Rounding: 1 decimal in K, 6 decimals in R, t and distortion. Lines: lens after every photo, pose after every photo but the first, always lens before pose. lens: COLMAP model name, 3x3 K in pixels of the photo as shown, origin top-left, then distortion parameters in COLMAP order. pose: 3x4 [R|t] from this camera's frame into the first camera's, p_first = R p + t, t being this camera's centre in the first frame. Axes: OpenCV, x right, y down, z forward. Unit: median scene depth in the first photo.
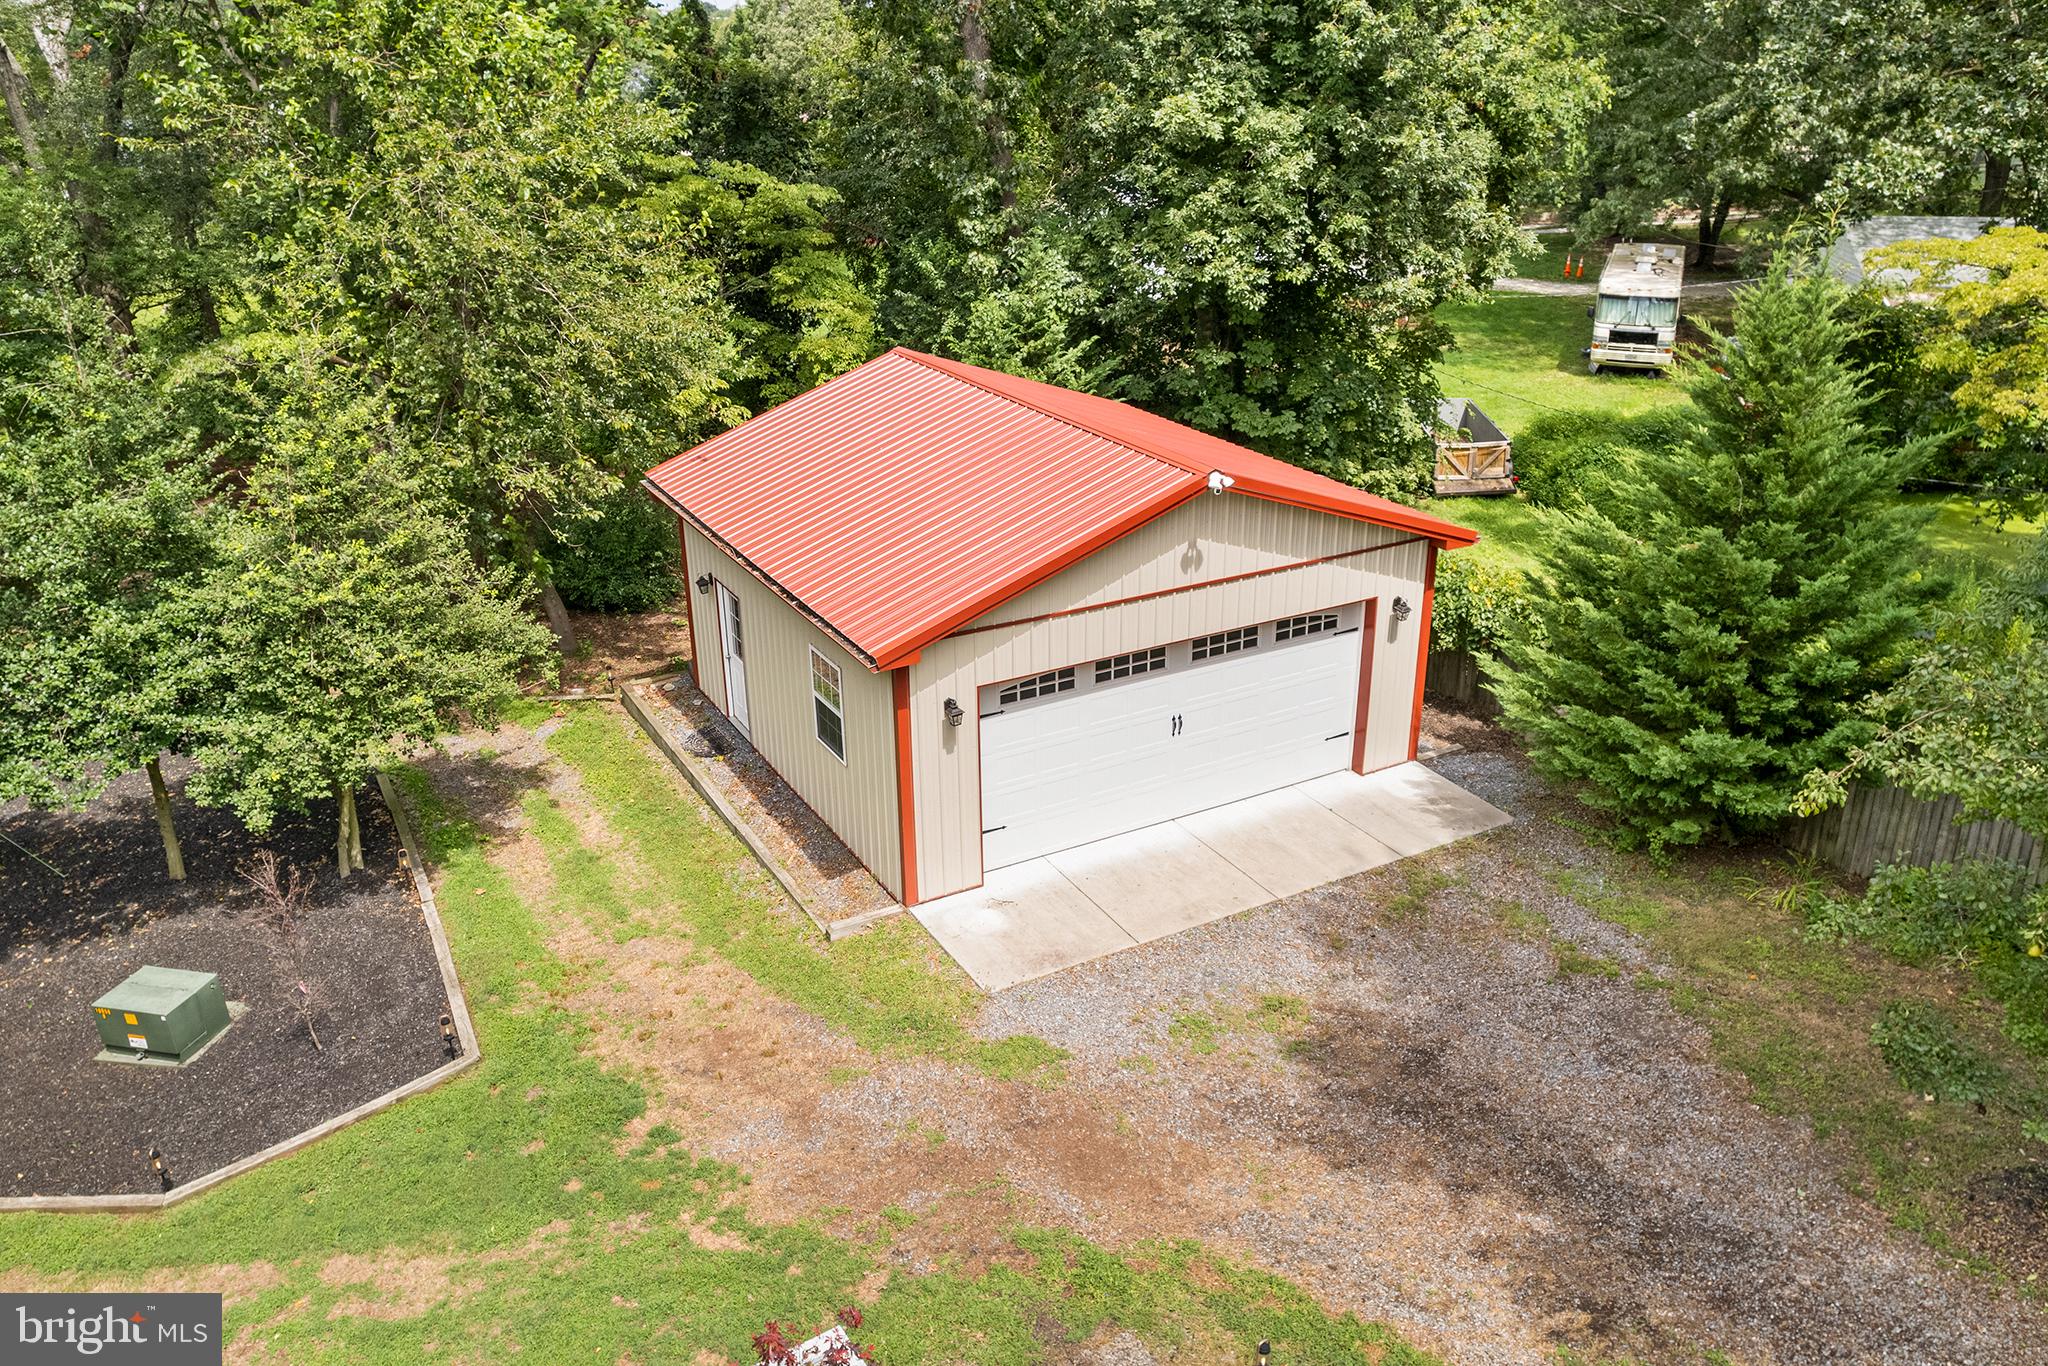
lens RADIAL K [[1596.7, 0, 1024.0], [0, 1596.7, 683.0], [0, 0, 1]] dist [-0.043561, 0.000038]
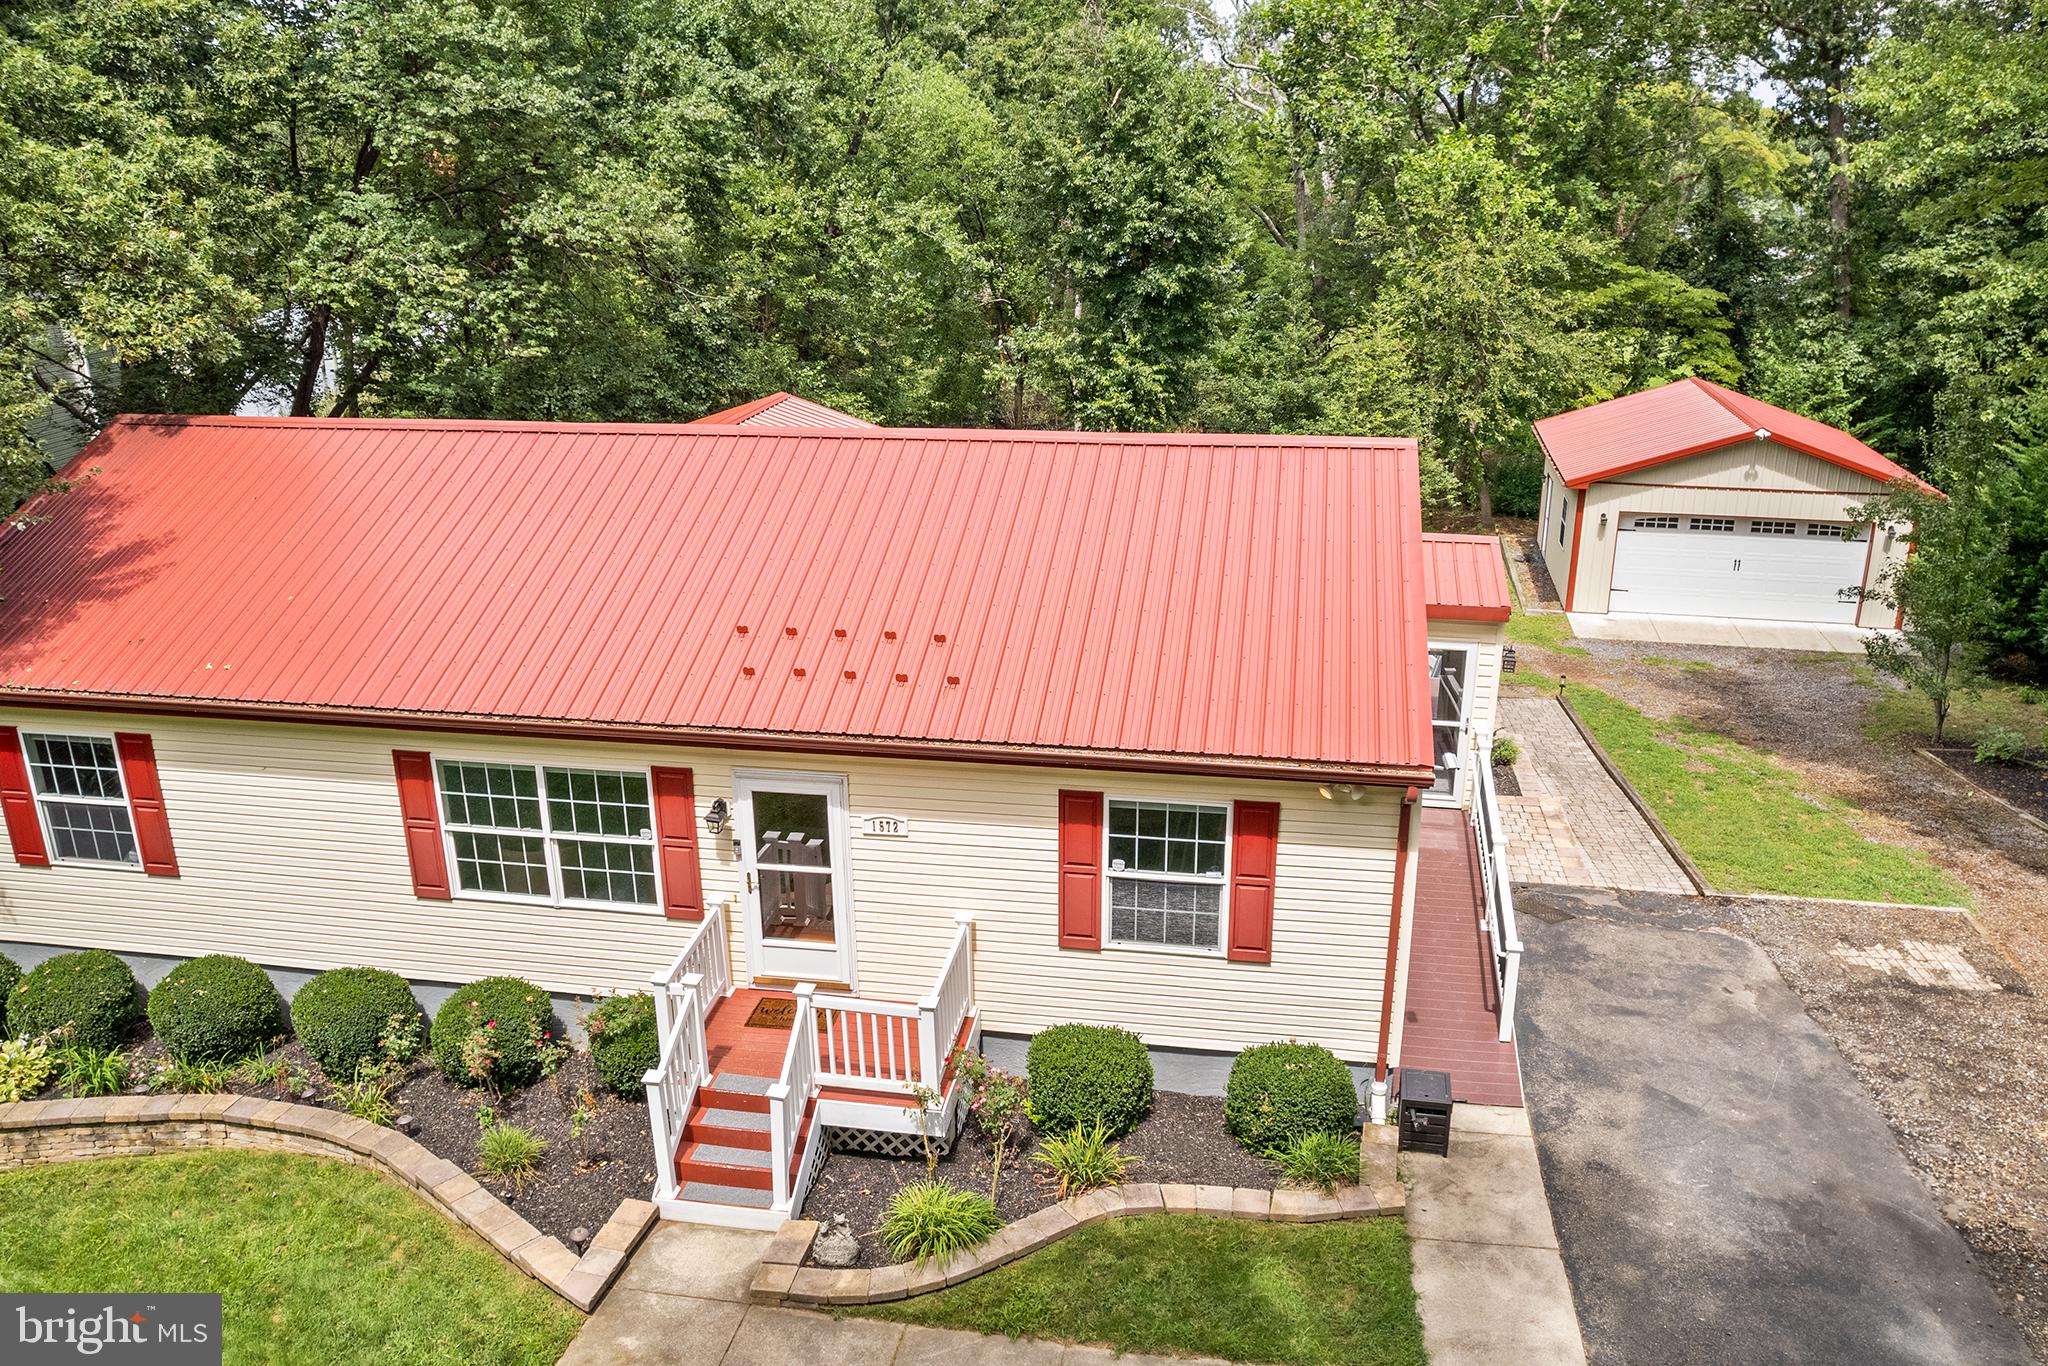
lens RADIAL K [[1556.4, 0, 1025.9], [0, 1556.4, 702.2], [0, 0, 1]] dist [-0.072463, 0.065576]
pose [[0.754648, 0.225462, -0.616176, 0.601025], [-0.252762, 0.966523, 0.044091, 0.308087], [0.605489, 0.122473, 0.786374, -0.925037]]
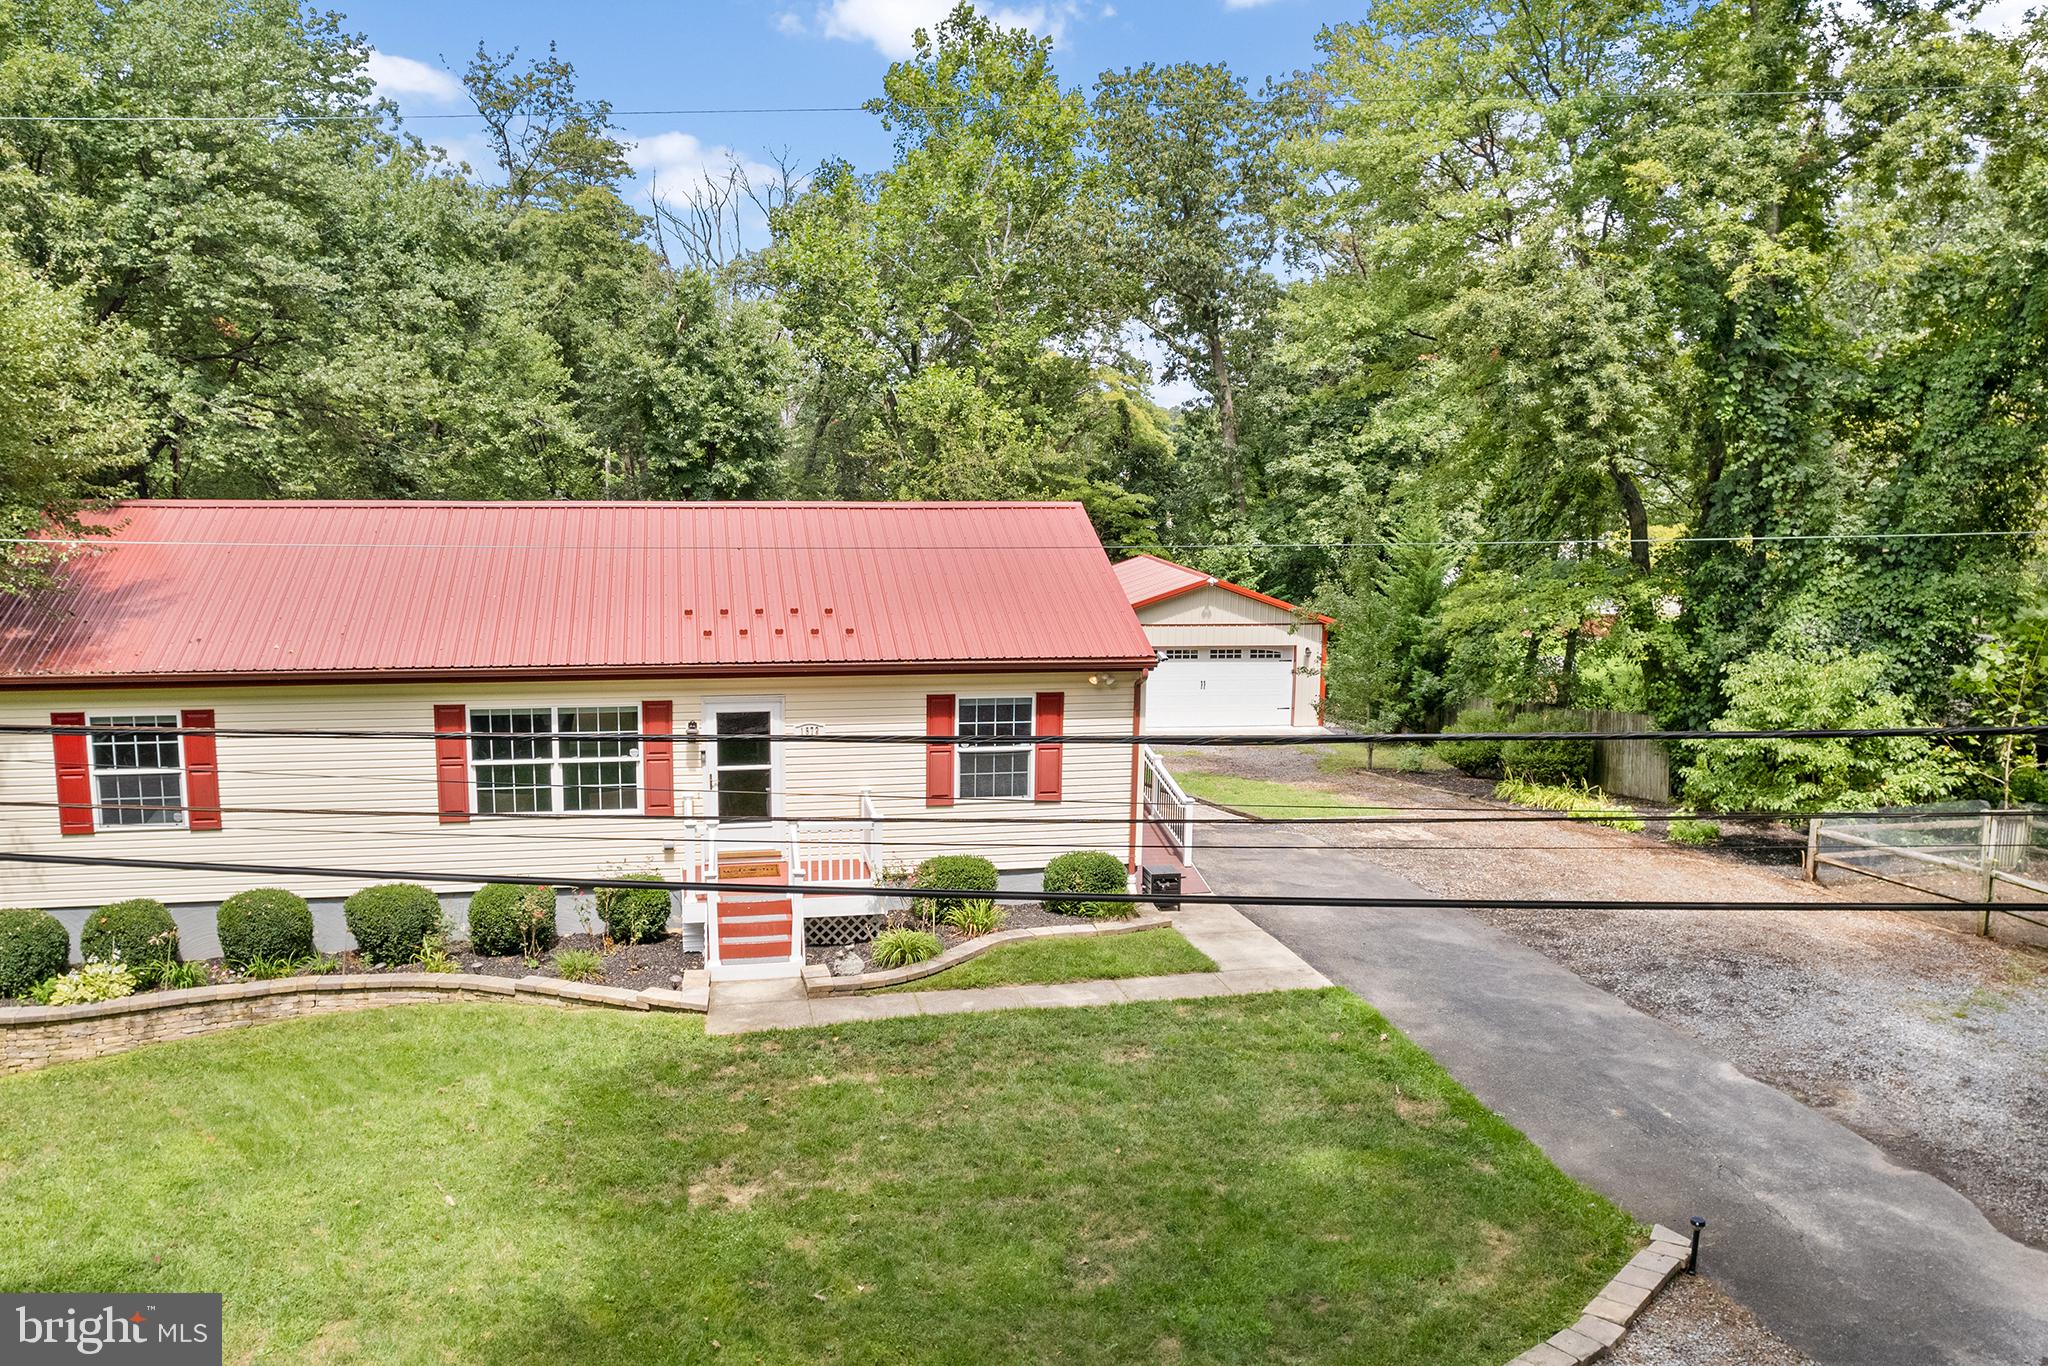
lens RADIAL K [[1653.9, 0, 1024.0], [0, 1653.9, 683.0], [0, 0, 1]] dist [-0.050183, 0.003402]
pose [[0.944416, 0.073667, -0.320392, 0.622424], [-0.148428, 0.965133, -0.215609, 0.589348], [0.293338, 0.251179, 0.922422, -1.383943]]
